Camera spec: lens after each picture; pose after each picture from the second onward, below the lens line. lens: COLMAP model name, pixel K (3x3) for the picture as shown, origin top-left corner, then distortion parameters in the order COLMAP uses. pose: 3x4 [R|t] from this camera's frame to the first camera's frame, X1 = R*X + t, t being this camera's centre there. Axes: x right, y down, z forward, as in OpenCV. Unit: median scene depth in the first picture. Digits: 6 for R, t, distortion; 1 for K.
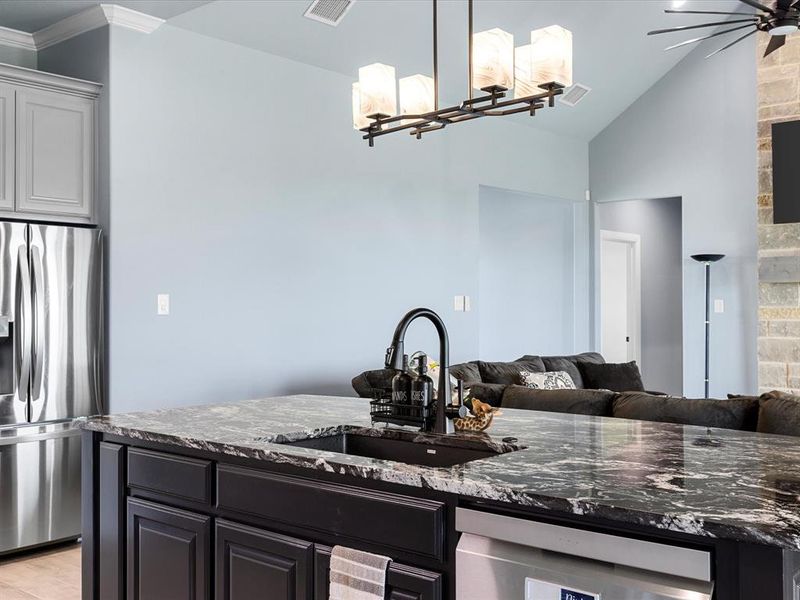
lens RADIAL K [[885.0, 0, 397.0], [0, 885.0, 299.6], [0, 0, 1]] dist [0.013006, 0.000000]
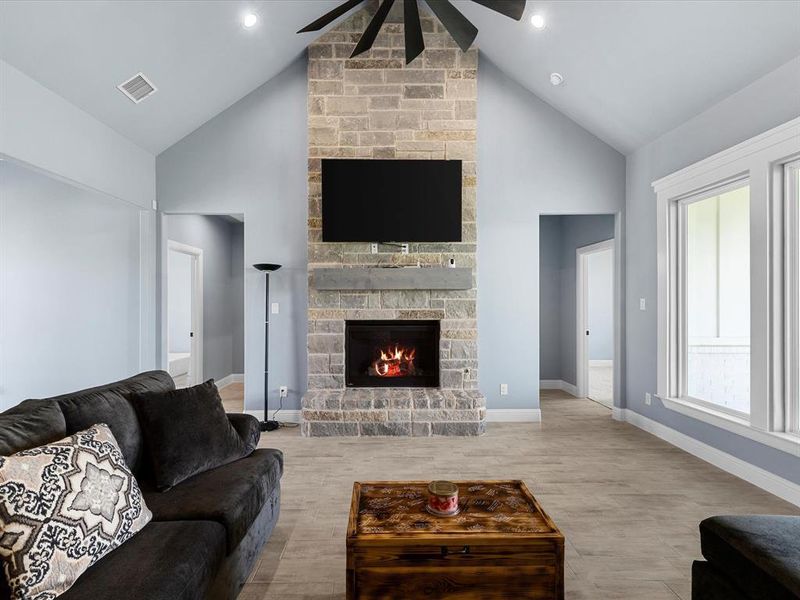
lens RADIAL K [[403.3, 0, 373.8], [0, 403.3, 302.9], [0, 0, 1]] dist [0.009834, -0.000951]
pose [[0.766134, 0.003644, 0.642671, 0.118402], [-0.008687, 0.999951, 0.004687, -0.003950], [-0.642622, -0.009174, 0.766128, 0.515077]]
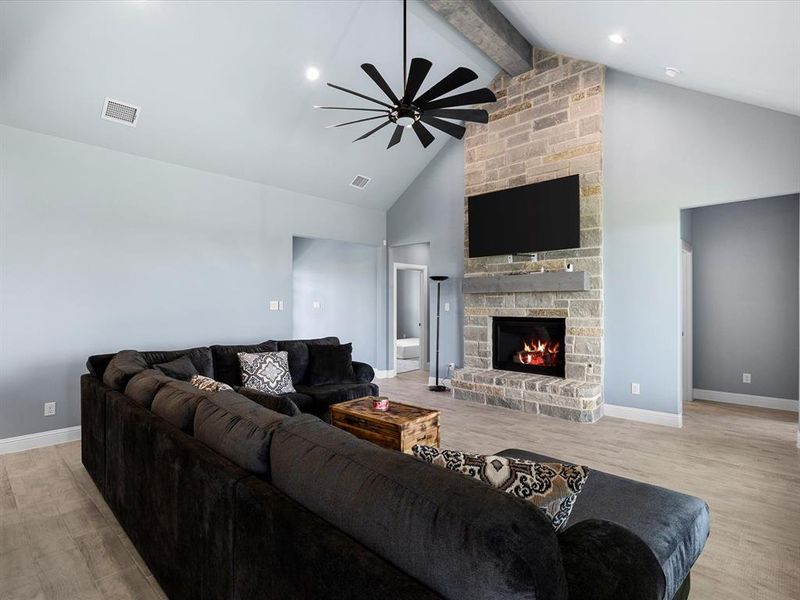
lens RADIAL K [[403.3, 0, 408.6], [0, 403.3, 301.2], [0, 0, 1]] dist [0.009834, -0.000951]
pose [[0.999384, 0.001927, -0.035040, 0.330772], [-0.001779, 0.999989, 0.004275, -0.007085], [0.035048, -0.004210, 0.999377, 0.237814]]
